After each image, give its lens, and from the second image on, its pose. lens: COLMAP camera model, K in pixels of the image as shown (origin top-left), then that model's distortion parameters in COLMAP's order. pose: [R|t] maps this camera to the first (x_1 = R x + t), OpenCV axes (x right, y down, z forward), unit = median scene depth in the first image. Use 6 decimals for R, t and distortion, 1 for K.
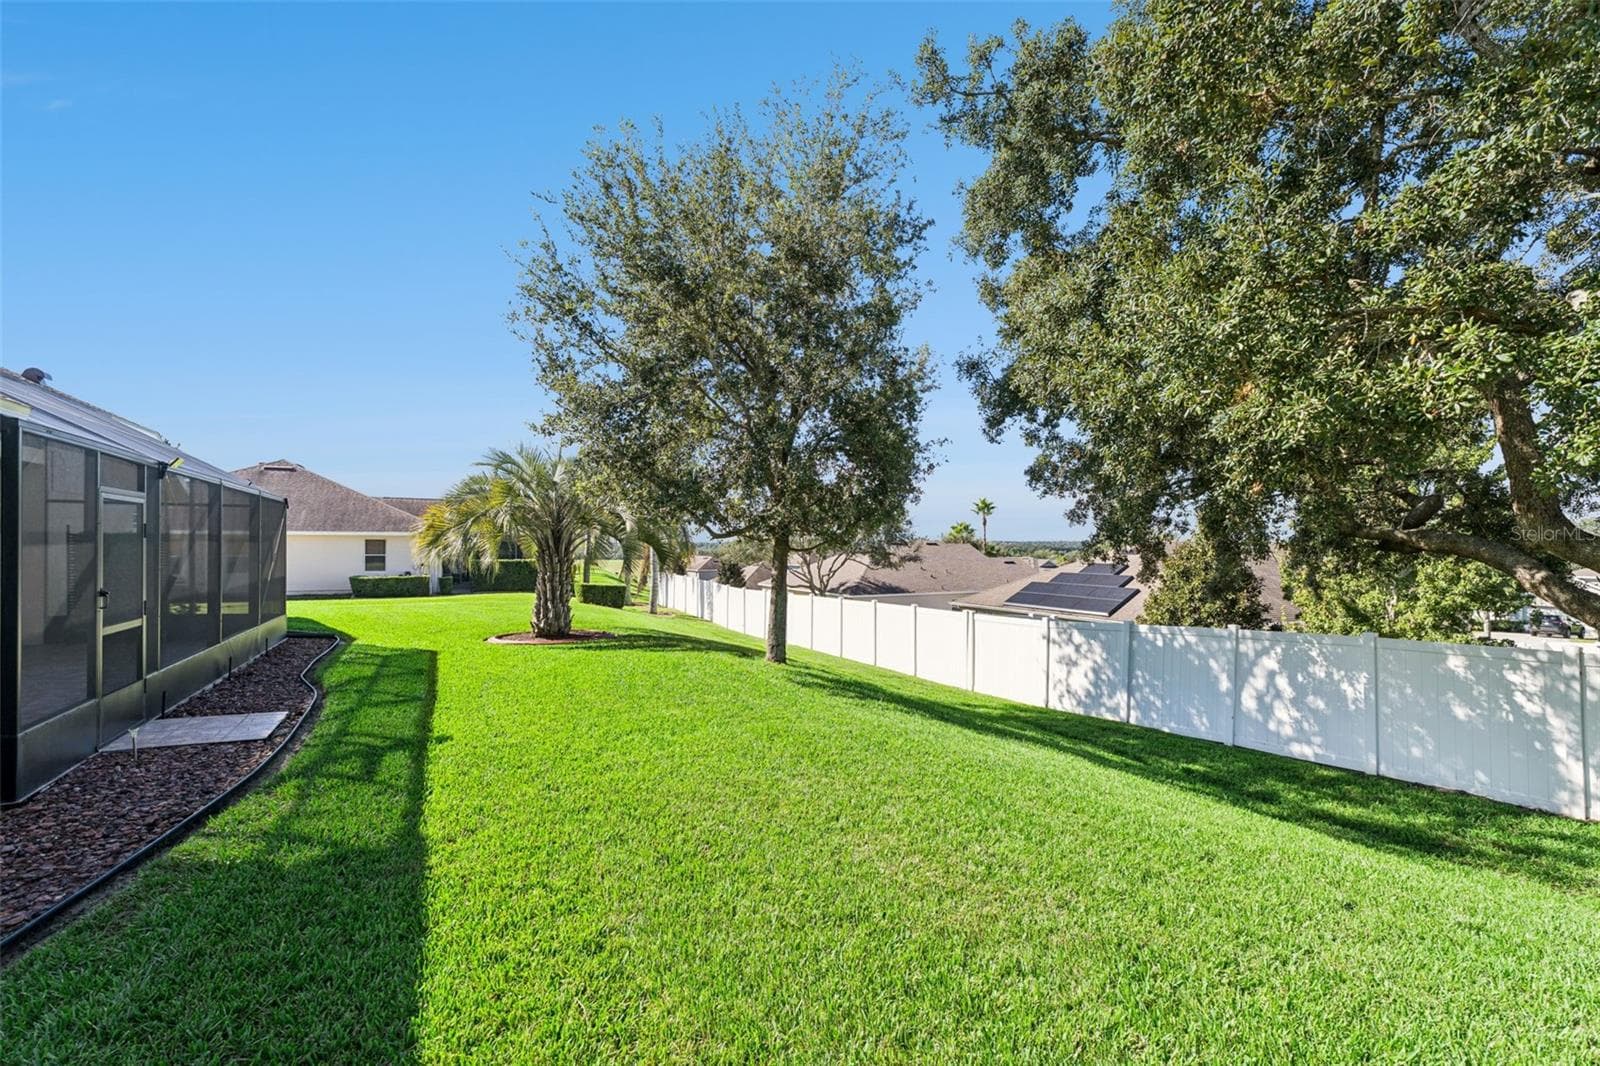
lens RADIAL K [[692.5, 0, 800.0], [0, 692.5, 533.0], [0, 0, 1]] dist [-0.000741, 0.000010]
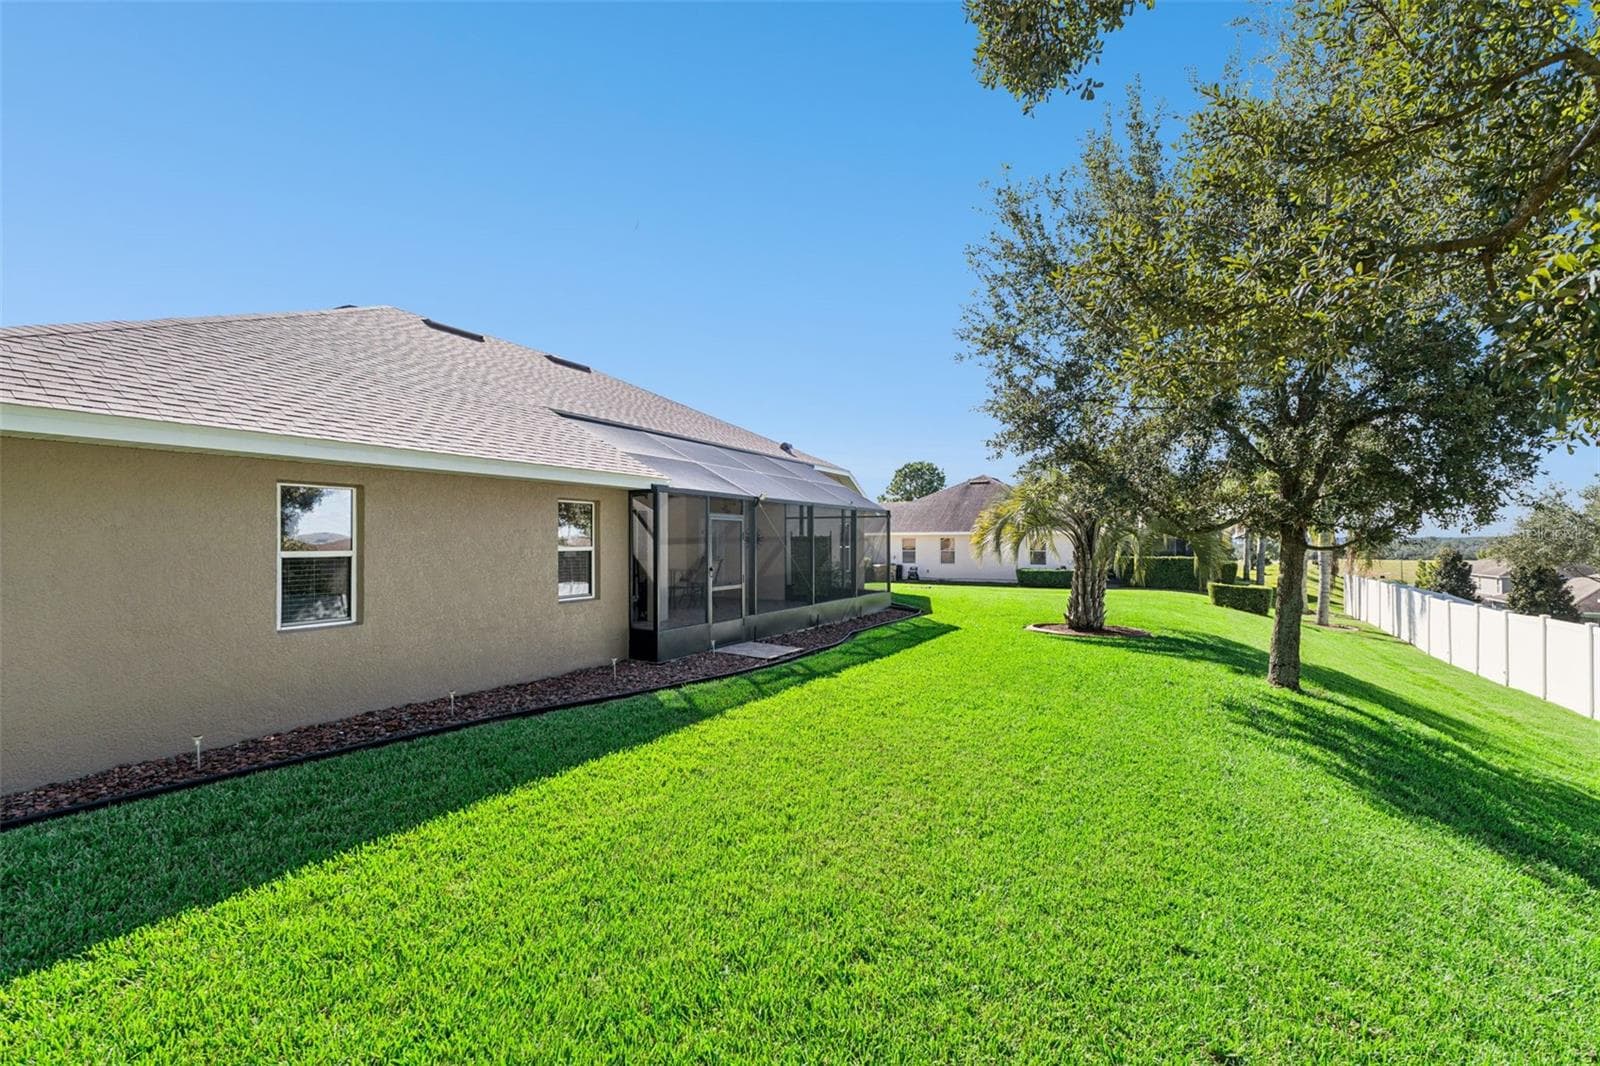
lens RADIAL K [[692.5, 0, 800.0], [0, 692.5, 533.0], [0, 0, 1]] dist [-0.000741, 0.000010]
pose [[0.535889, -0.014361, -0.844167, 0.306760], [0.018300, 0.999818, -0.005391, 0.000447], [0.844090, -0.012559, 0.536054, 0.072428]]
